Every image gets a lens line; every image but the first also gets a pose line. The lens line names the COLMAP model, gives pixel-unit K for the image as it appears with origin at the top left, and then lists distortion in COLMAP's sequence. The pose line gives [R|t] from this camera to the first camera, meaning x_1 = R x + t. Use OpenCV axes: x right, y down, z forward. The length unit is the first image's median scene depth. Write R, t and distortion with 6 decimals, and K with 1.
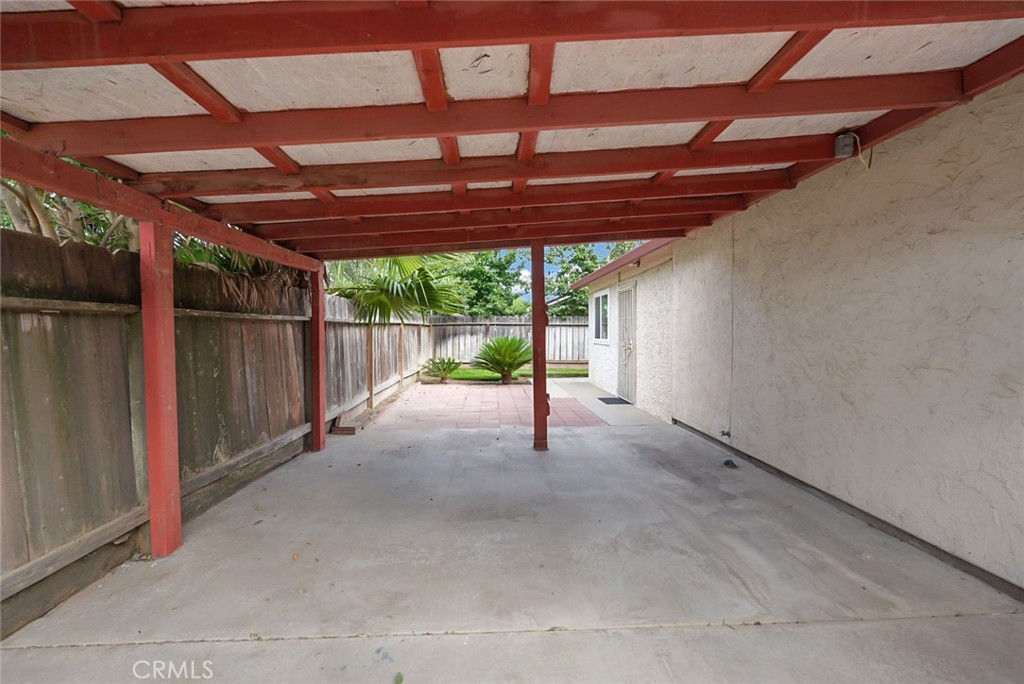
lens RADIAL K [[450.8, 0, 515.5], [0, 450.8, 342.3], [0, 0, 1]] dist [-0.000829, 0.000152]
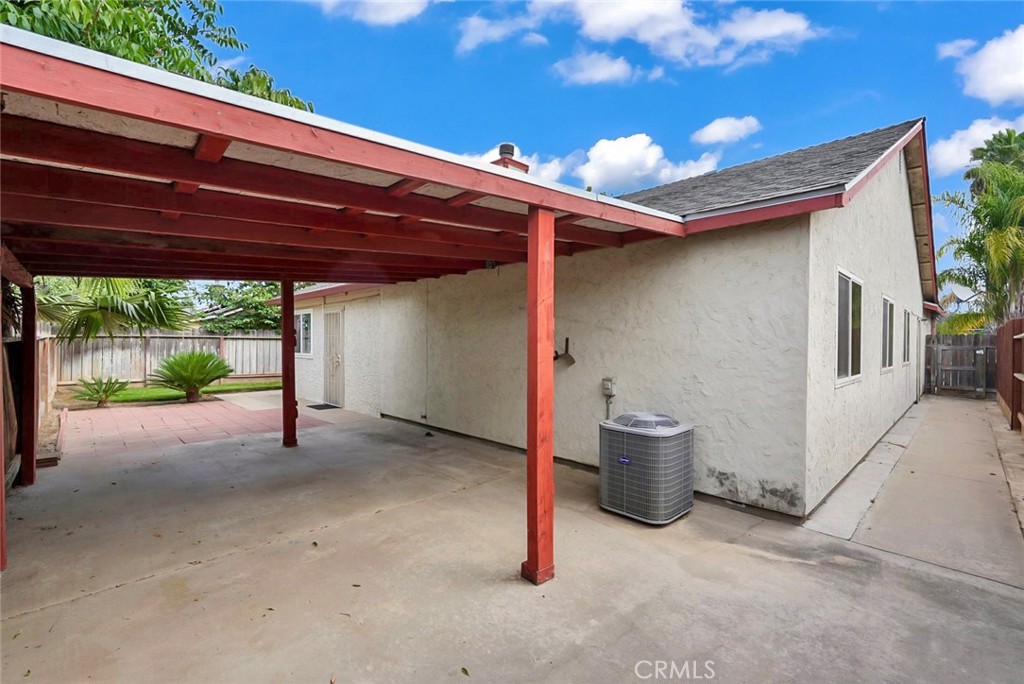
lens RADIAL K [[450.8, 0, 515.5], [0, 450.8, 342.3], [0, 0, 1]] dist [-0.000829, 0.000152]
pose [[0.747750, 0.001064, 0.663980, -0.340624], [0.011746, 0.999821, -0.014829, -0.025522], [-0.663877, 0.018888, 0.747603, -0.382920]]
